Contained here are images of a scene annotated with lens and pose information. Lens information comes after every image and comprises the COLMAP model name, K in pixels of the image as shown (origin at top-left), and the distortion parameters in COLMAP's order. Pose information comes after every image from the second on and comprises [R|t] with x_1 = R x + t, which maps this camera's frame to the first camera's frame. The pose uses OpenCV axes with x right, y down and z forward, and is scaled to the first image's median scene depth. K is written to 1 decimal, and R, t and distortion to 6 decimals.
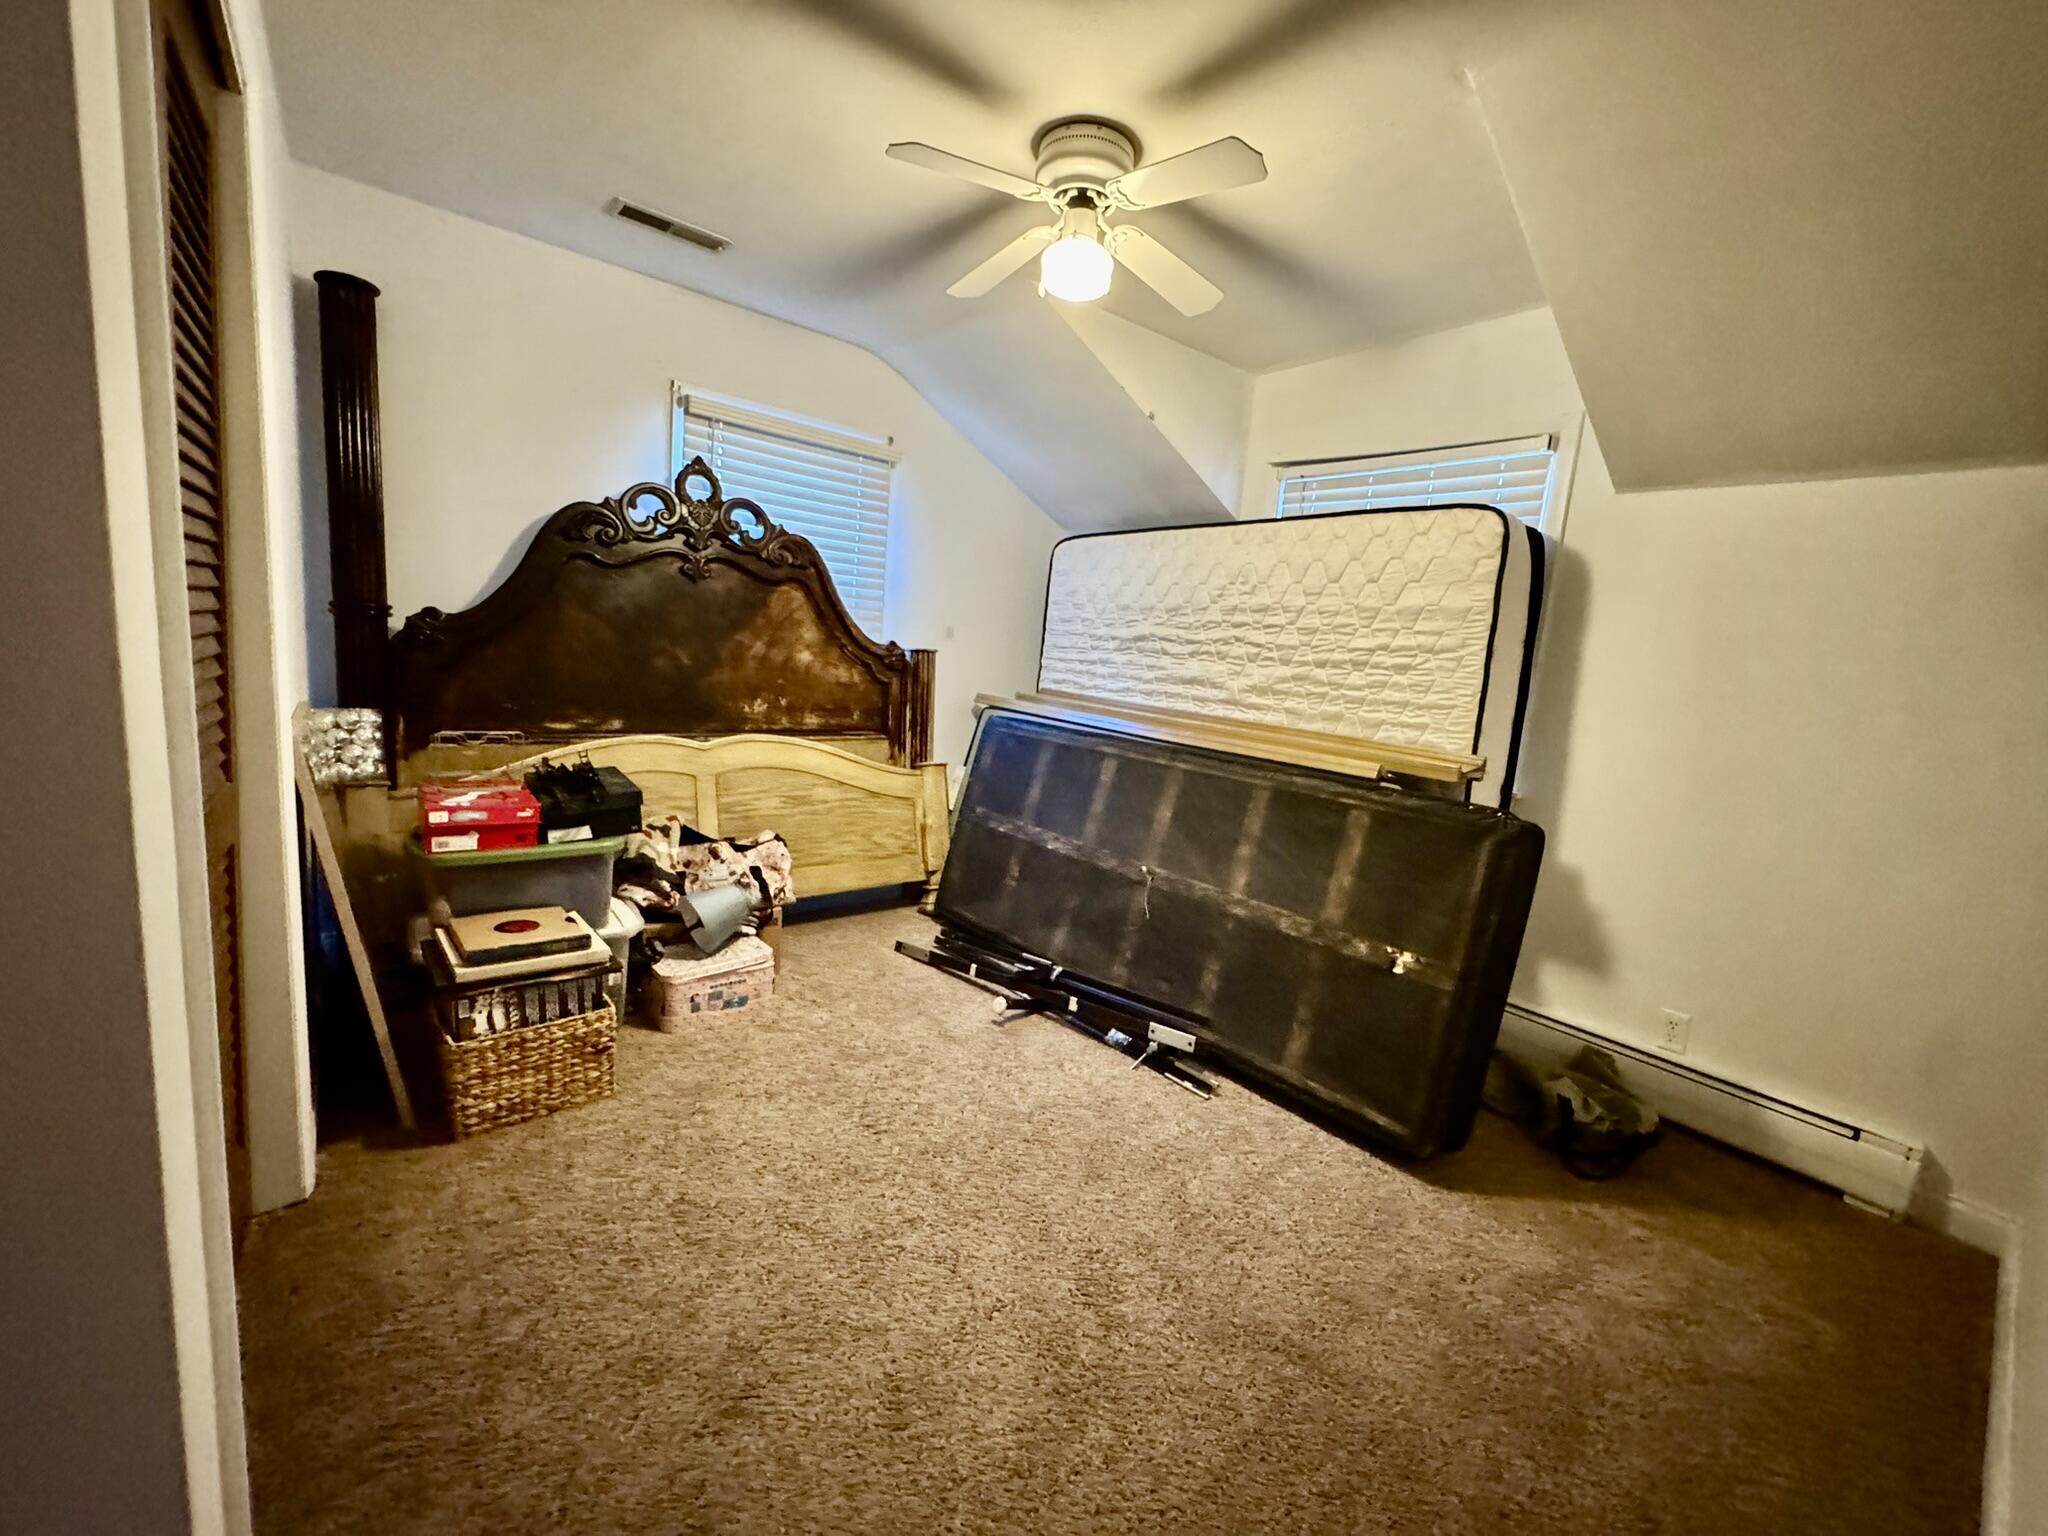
lens RADIAL K [[819.2, 0, 1032.1], [0, 819.2, 767.9], [0, 0, 1]] dist [-0.007646, -0.000126]
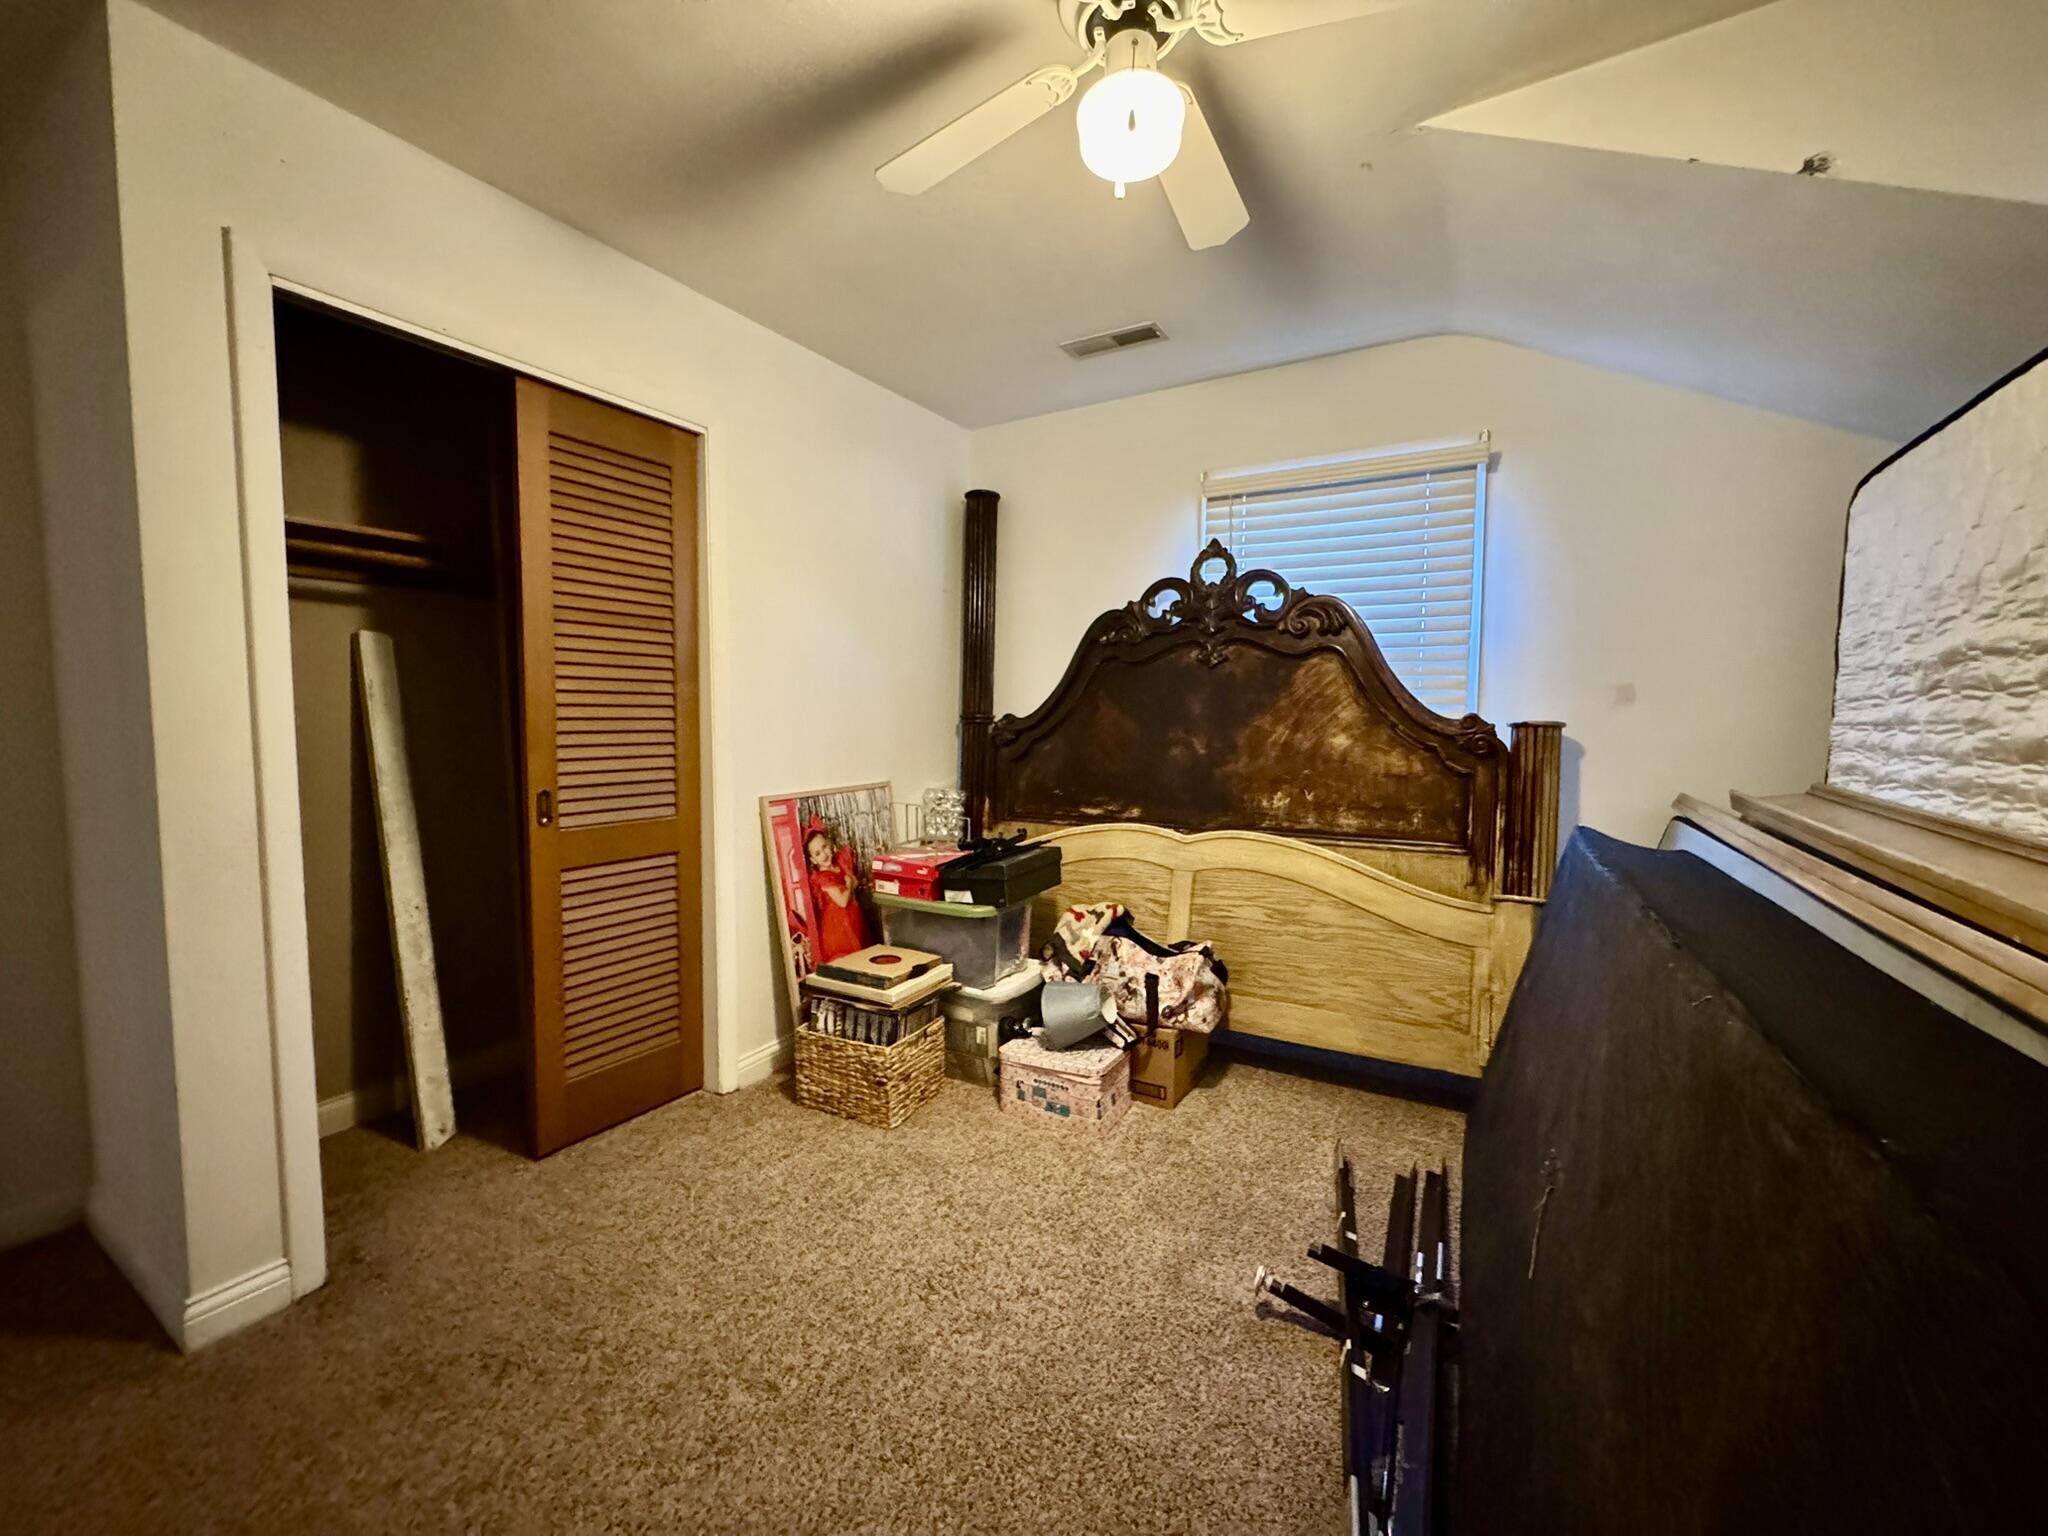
lens RADIAL K [[819.2, 0, 1027.4], [0, 819.2, 769.3], [0, 0, 1]] dist [-0.007646, -0.000126]
pose [[0.343761, -0.019050, -0.938864, 0.393054], [-0.113834, 0.991576, -0.061800, -0.025727], [0.932132, 0.128119, 0.338697, 0.474395]]
